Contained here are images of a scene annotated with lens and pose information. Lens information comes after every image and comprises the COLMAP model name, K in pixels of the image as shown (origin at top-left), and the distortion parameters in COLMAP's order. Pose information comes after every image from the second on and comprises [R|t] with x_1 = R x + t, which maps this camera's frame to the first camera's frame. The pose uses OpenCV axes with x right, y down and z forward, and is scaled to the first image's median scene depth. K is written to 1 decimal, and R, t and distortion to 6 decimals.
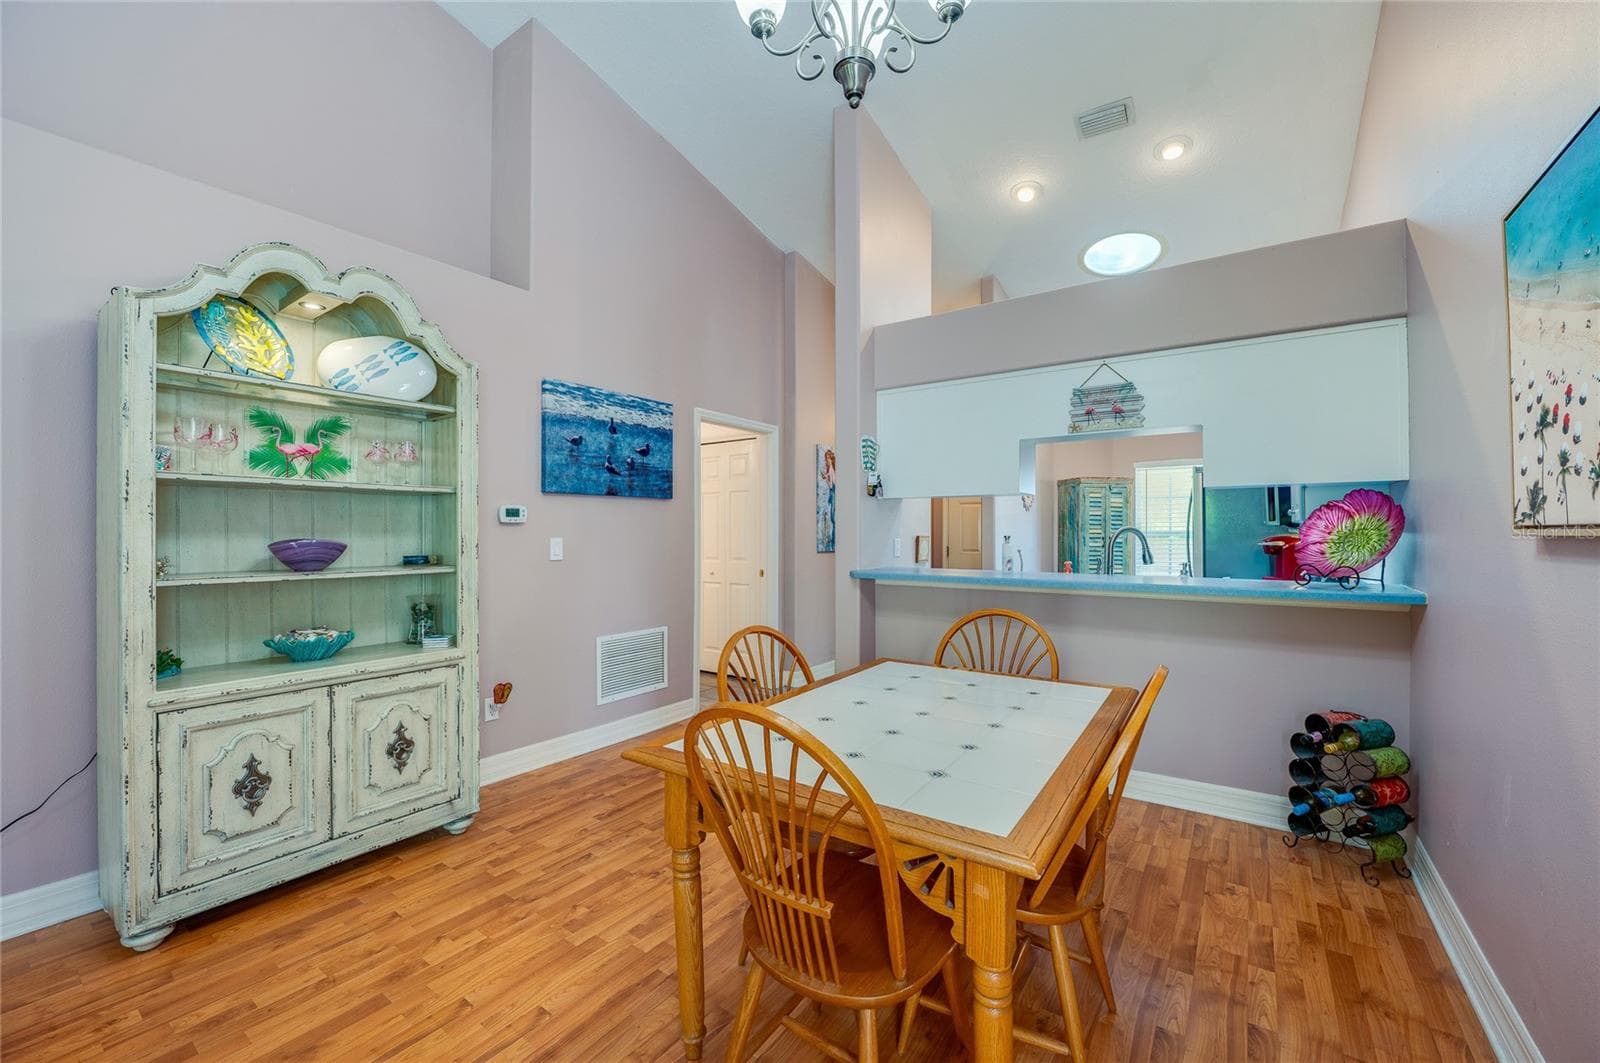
lens RADIAL K [[644.9, 0, 792.0], [0, 644.9, 528.8], [0, 0, 1]] dist [-0.015377, 0.000550]
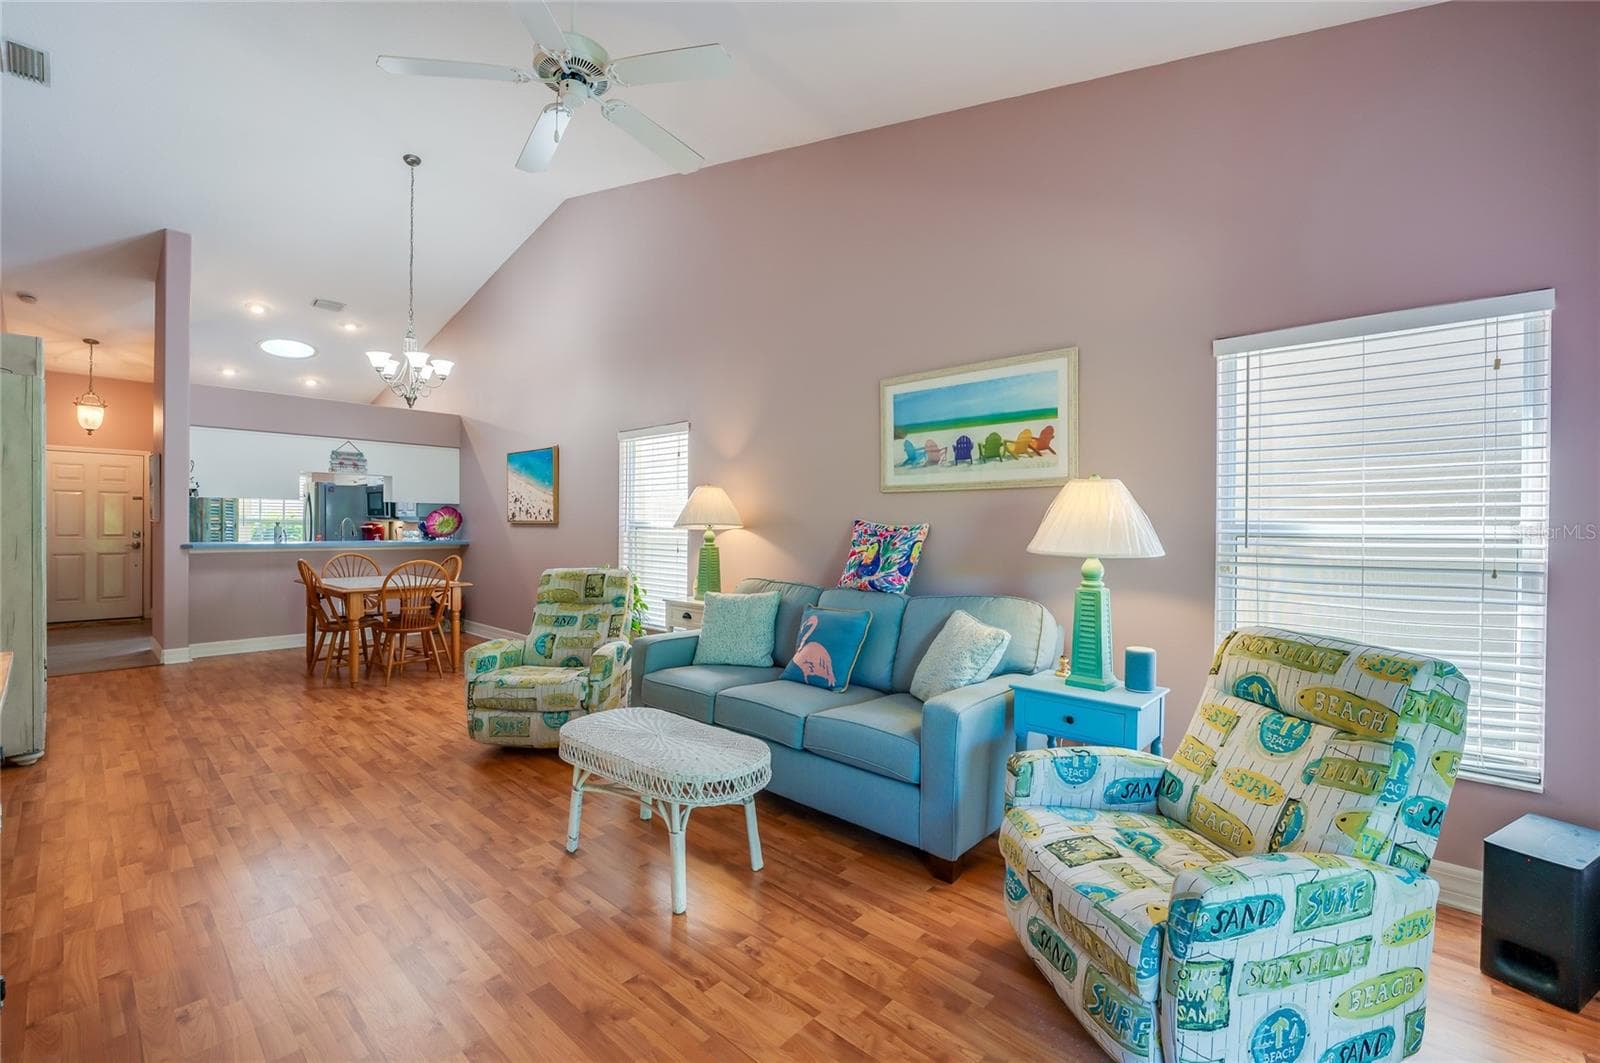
lens RADIAL K [[644.9, 0, 789.3], [0, 644.9, 528.2], [0, 0, 1]] dist [-0.015377, 0.000550]
pose [[0.117897, -0.005432, 0.993011, -1.799451], [-0.013546, 0.999883, 0.007078, -0.005629], [-0.992933, -0.014286, 0.117810, -0.876893]]
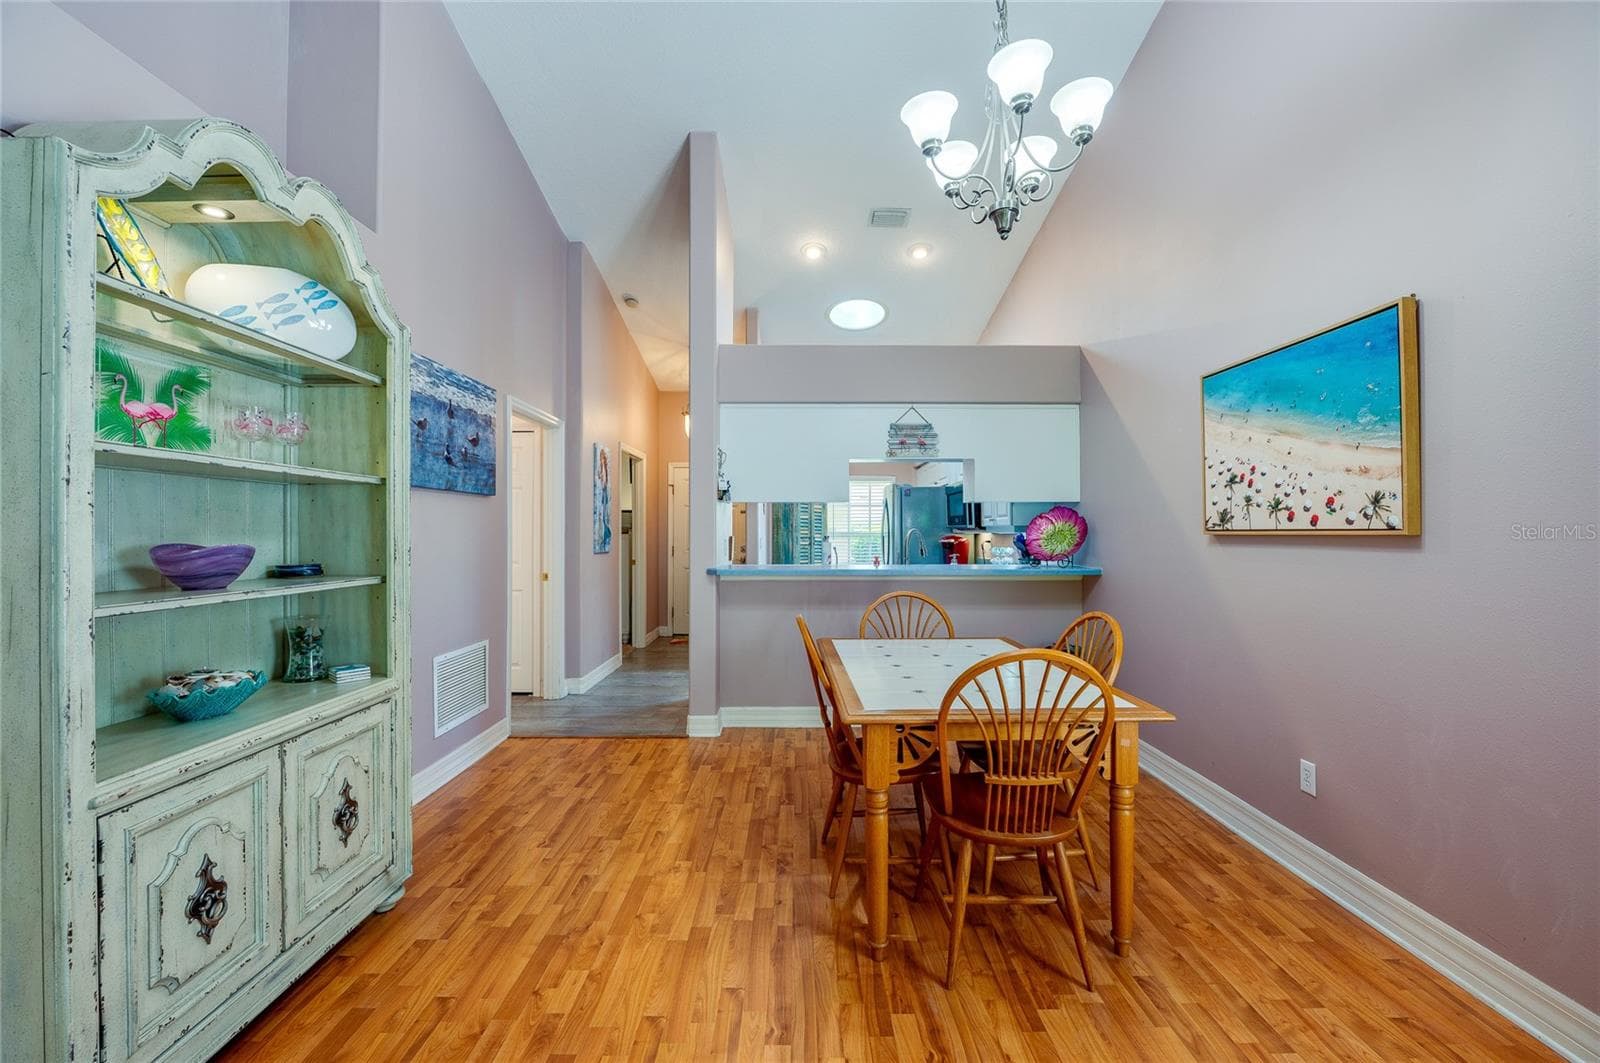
lens RADIAL K [[644.9, 0, 805.4], [0, 644.9, 527.2], [0, 0, 1]] dist [-0.015377, 0.000550]
pose [[0.809038, 0.004484, 0.587740, -0.601412], [-0.002506, 0.999988, -0.004179, -0.000440], [-0.587752, 0.001908, 0.809039, 0.049965]]
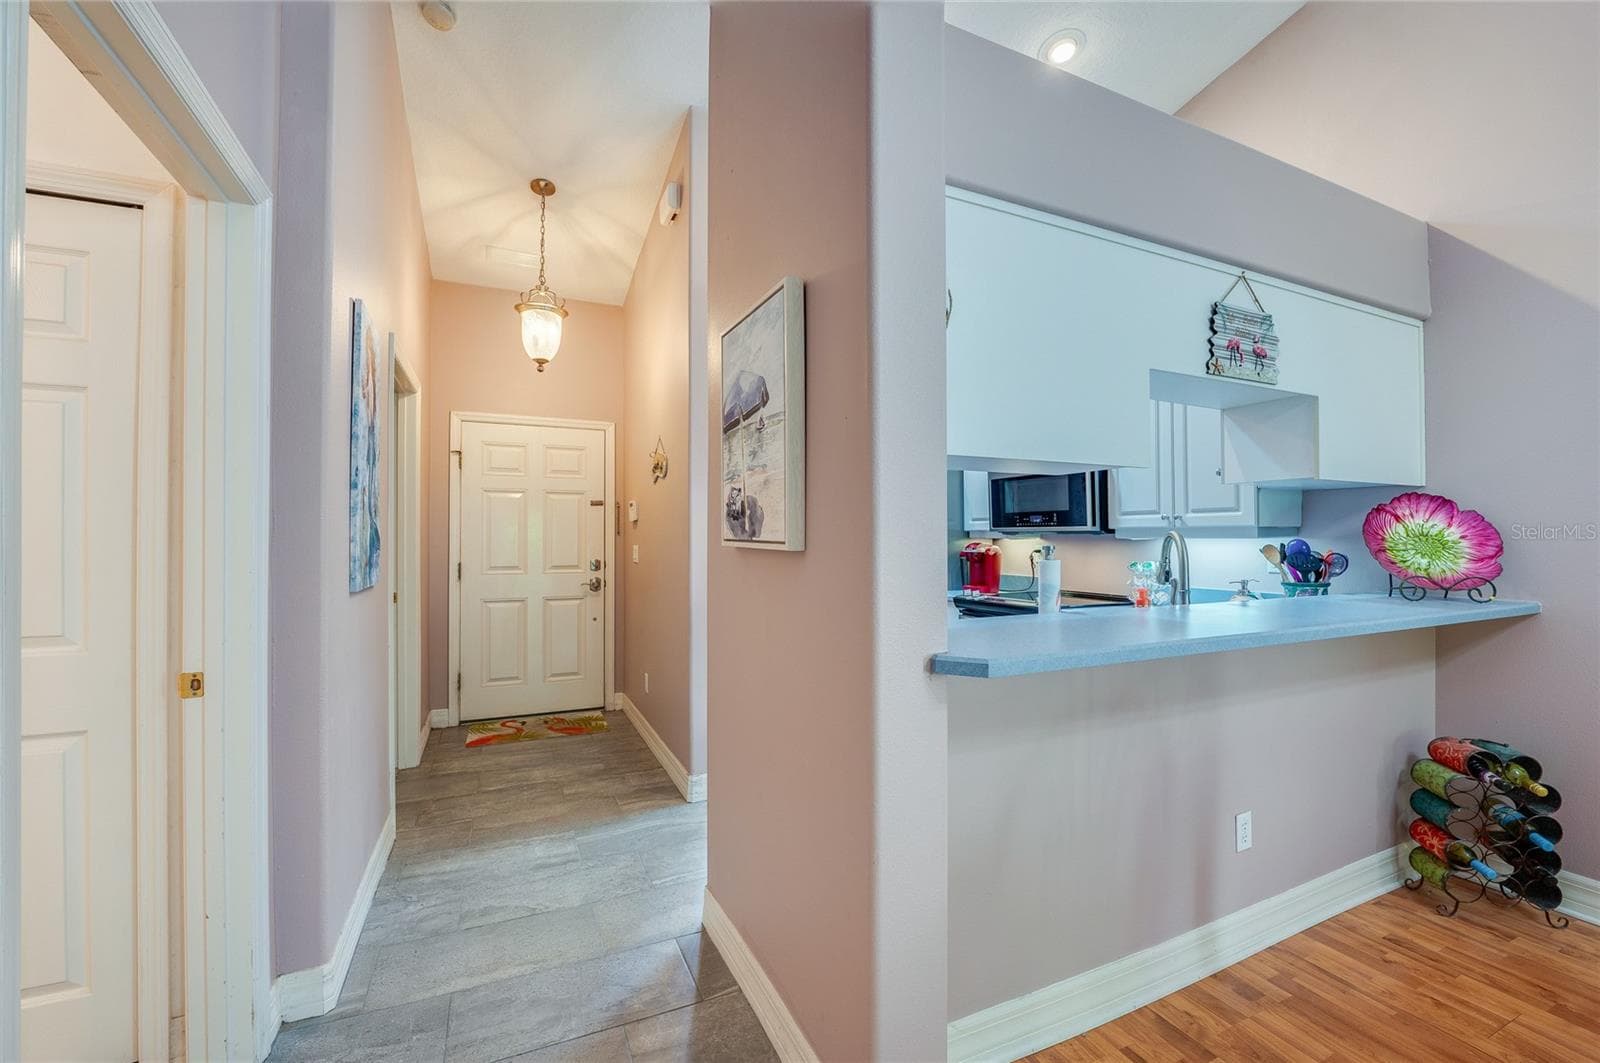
lens RADIAL K [[644.9, 0, 812.9], [0, 644.9, 529.9], [0, 0, 1]] dist [-0.015377, 0.000550]
pose [[0.473156, 0.011026, 0.880910, -0.342137], [-0.007036, 0.999937, -0.008737, 0.006069], [-0.880951, -0.002064, 0.473204, 1.331679]]
